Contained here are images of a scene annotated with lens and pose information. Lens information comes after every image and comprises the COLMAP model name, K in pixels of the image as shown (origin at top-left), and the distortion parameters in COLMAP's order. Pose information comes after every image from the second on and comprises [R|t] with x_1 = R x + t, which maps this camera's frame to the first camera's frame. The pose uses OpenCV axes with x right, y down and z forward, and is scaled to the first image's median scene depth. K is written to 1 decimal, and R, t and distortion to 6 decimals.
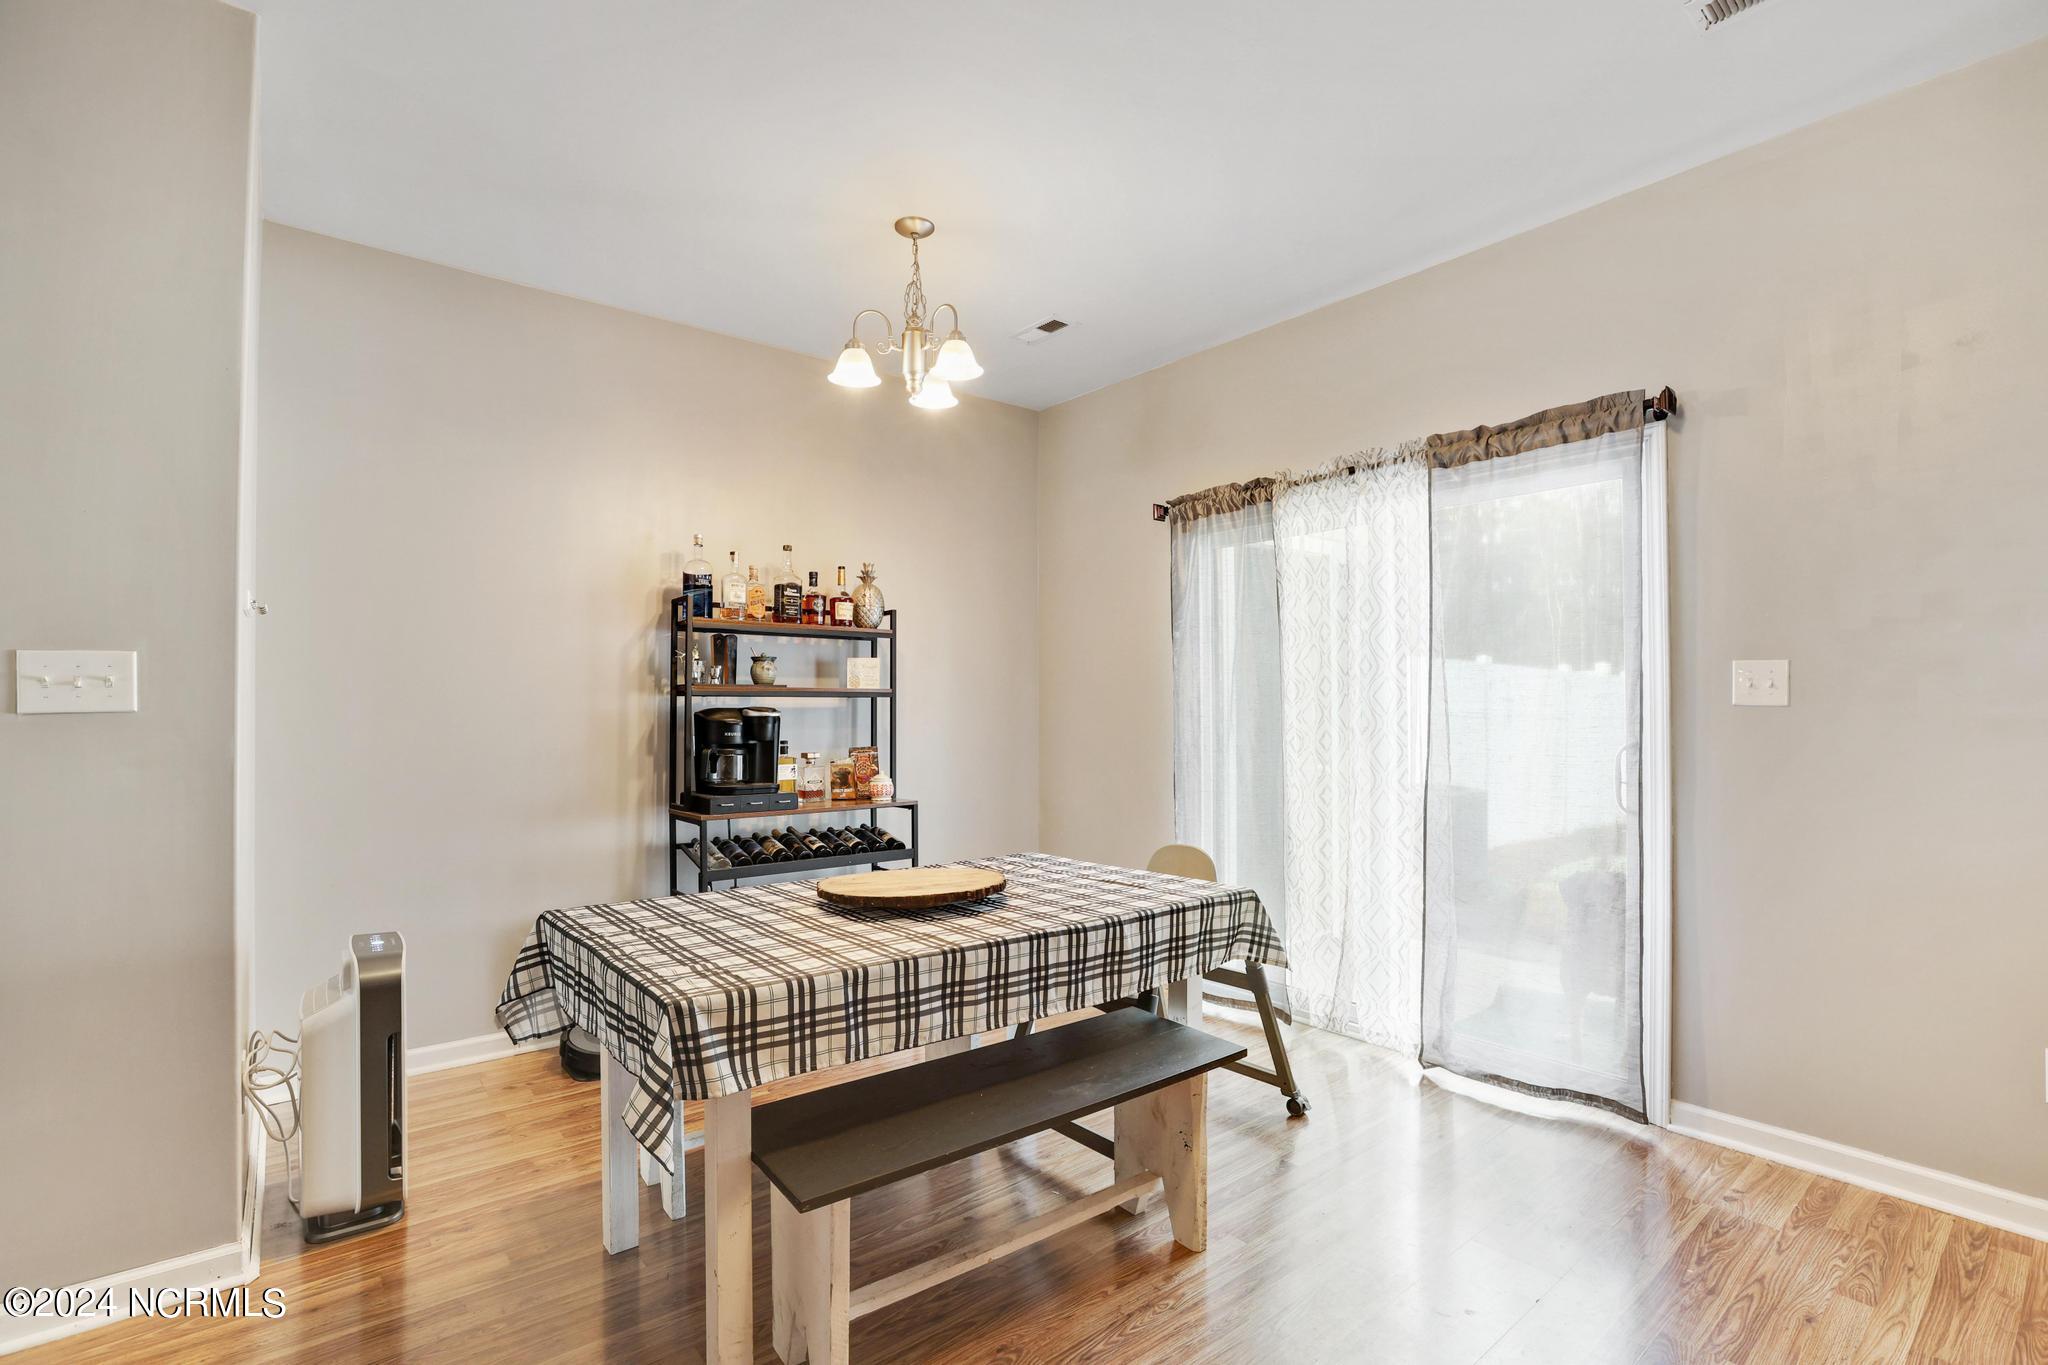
lens RADIAL K [[933.2, 0, 1025.4], [0, 933.2, 684.2], [0, 0, 1]] dist [-0.035354, 0.006034]
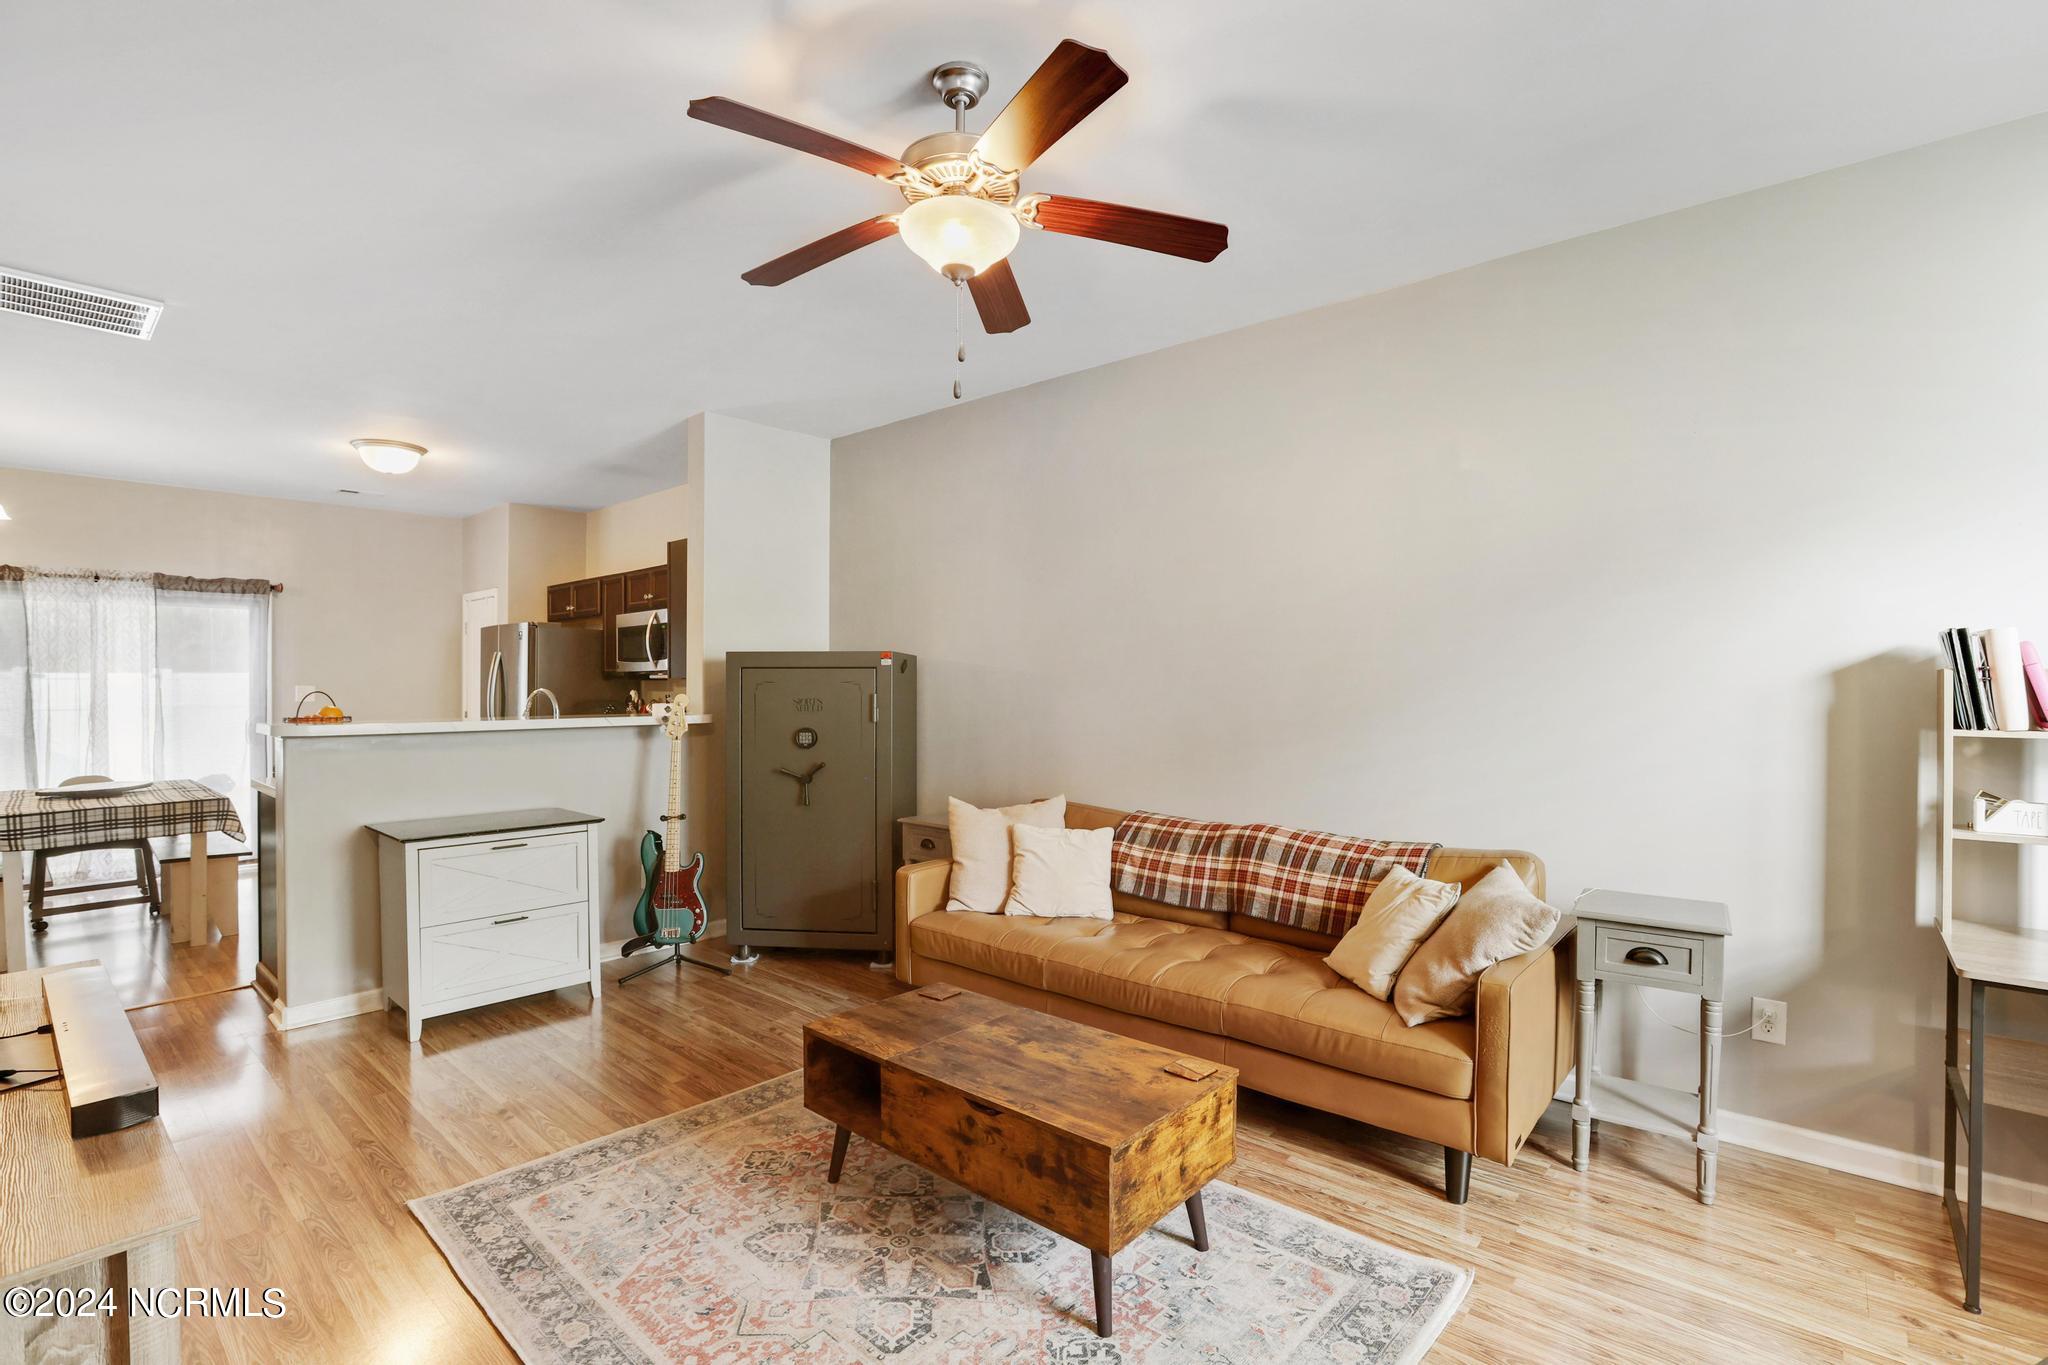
lens RADIAL K [[933.2, 0, 1027.4], [0, 933.2, 686.3], [0, 0, 1]] dist [-0.035354, 0.006034]
pose [[-0.150810, 0.004216, 0.988554, -1.893112], [-0.013893, 0.999883, -0.006384, -0.027406], [-0.988465, -0.014697, -0.150734, -0.641506]]
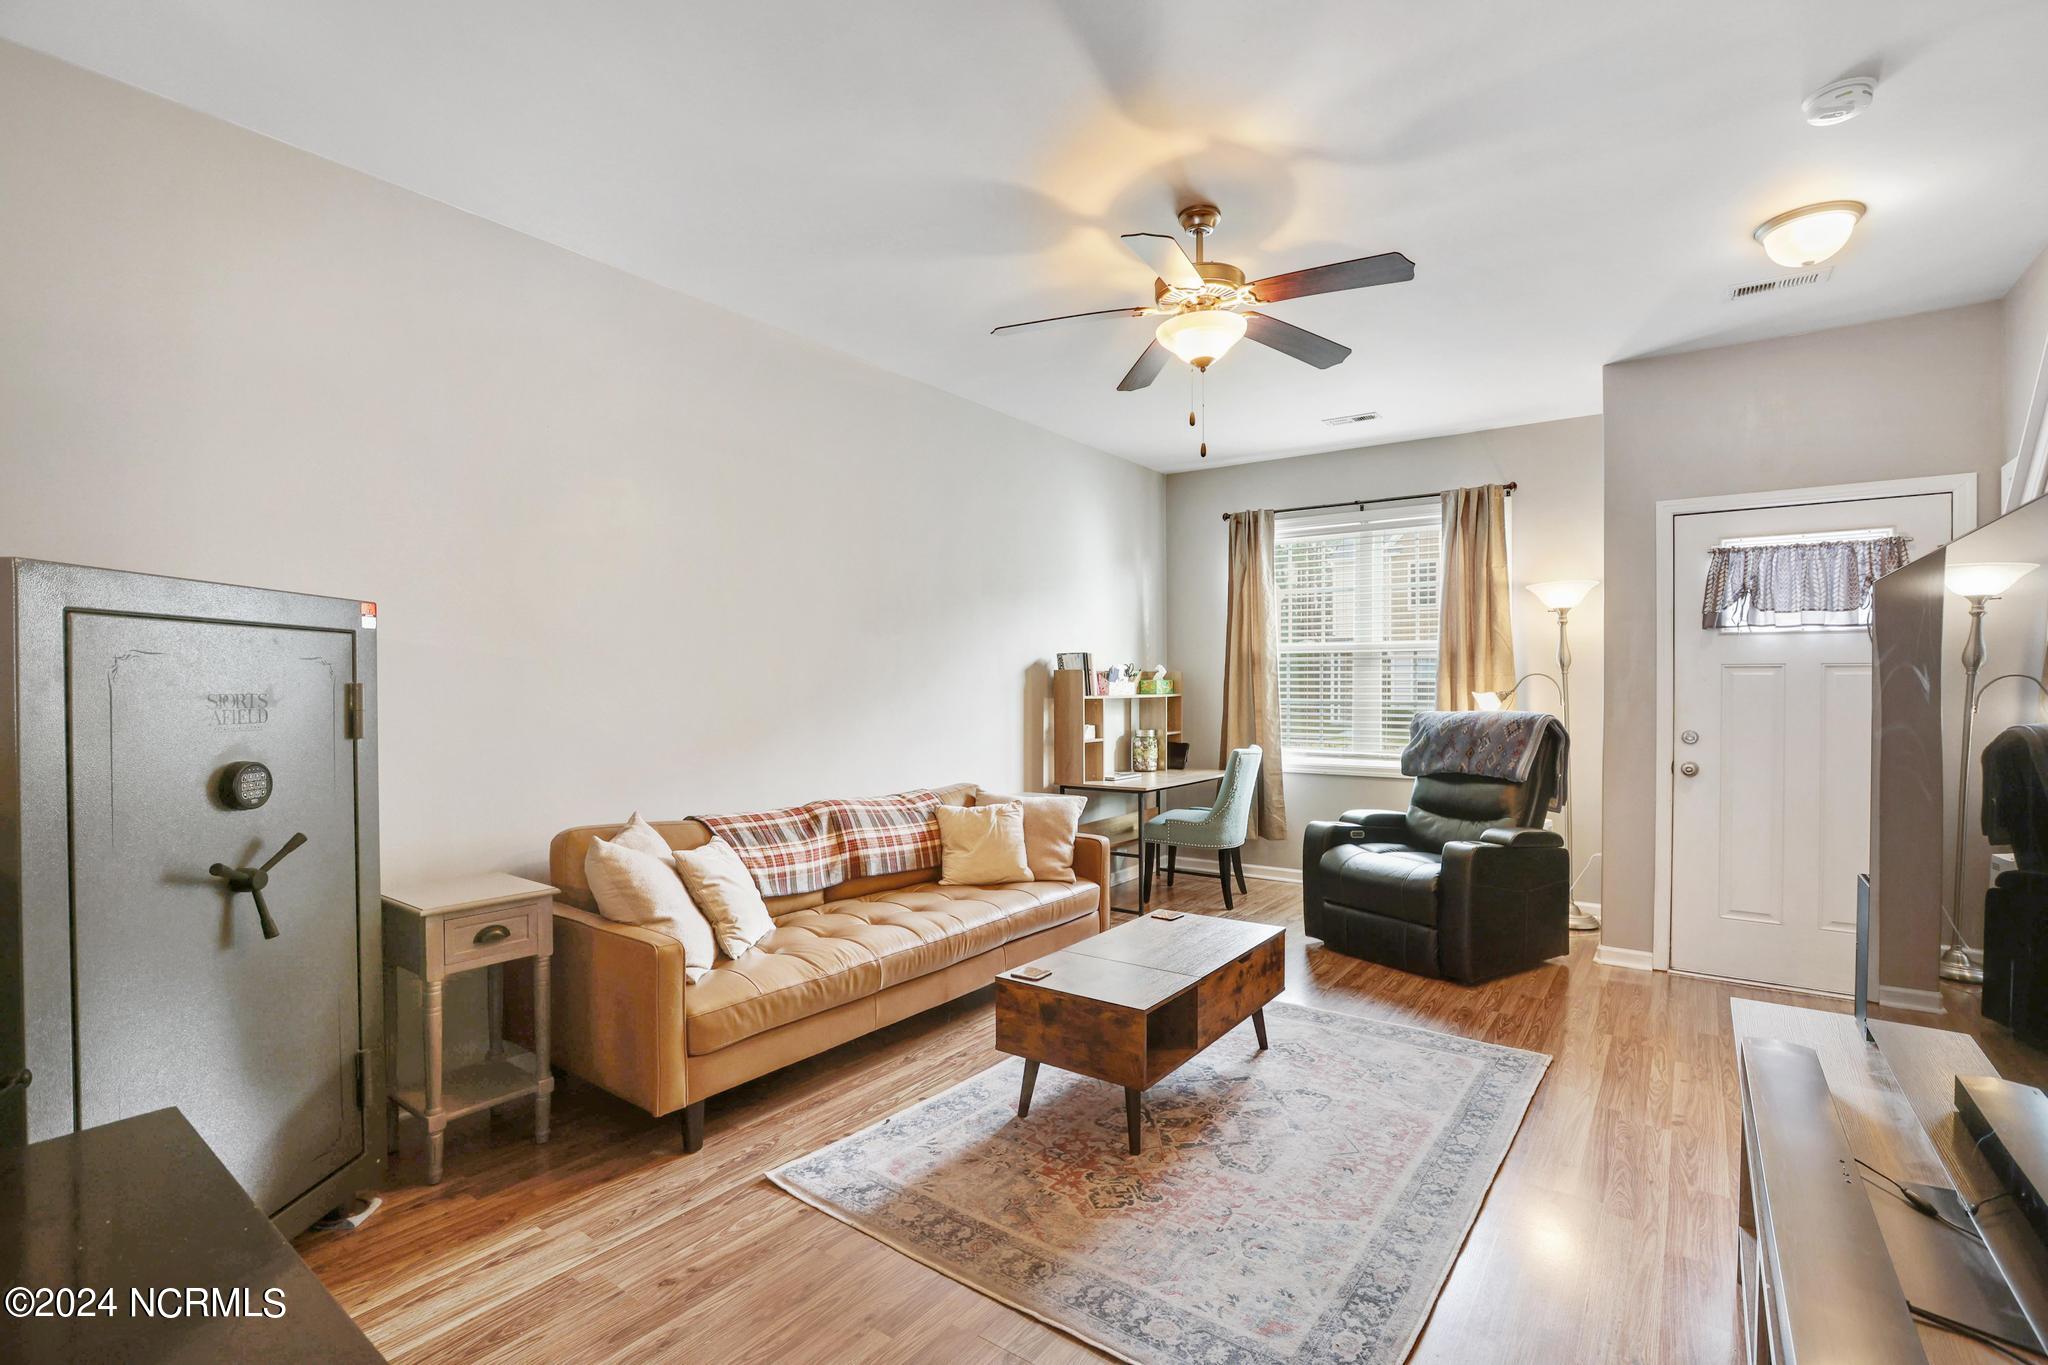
lens RADIAL K [[933.2, 0, 1031.9], [0, 933.2, 685.6], [0, 0, 1]] dist [-0.035354, 0.006034]
pose [[-0.970079, -0.001536, -0.242785, -0.792015], [0.001272, 0.999934, -0.011408, -0.009532], [0.242787, -0.011375, -0.970013, 0.174626]]
